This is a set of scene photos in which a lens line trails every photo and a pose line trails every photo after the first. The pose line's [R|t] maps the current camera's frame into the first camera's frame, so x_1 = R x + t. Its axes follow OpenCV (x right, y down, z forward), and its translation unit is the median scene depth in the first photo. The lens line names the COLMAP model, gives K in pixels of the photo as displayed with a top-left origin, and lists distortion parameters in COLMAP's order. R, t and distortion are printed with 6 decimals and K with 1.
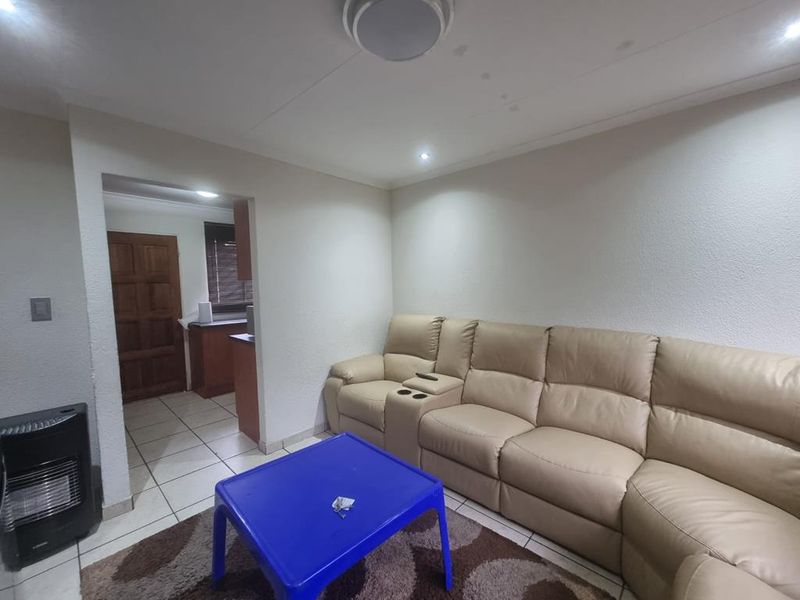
lens RADIAL K [[329.4, 0, 400.6], [0, 329.4, 304.0], [0, 0, 1]] dist [0.001103, 0.000452]
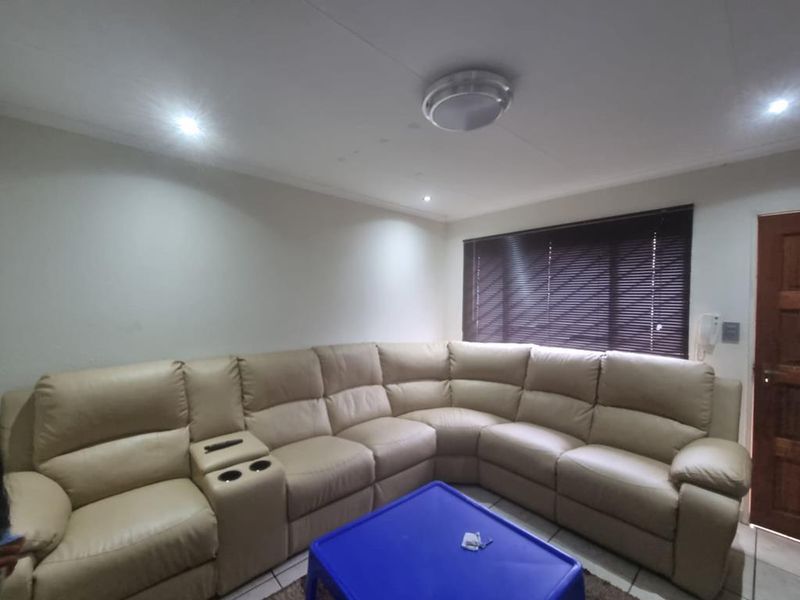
lens RADIAL K [[329.4, 0, 400.0], [0, 329.4, 300.6], [0, 0, 1]] dist [0.001103, 0.000452]
pose [[0.086053, 0.016792, 0.996149, -0.727997], [0.058614, 0.998041, -0.021888, -0.058569], [-0.994565, 0.060272, 0.084900, 0.673168]]
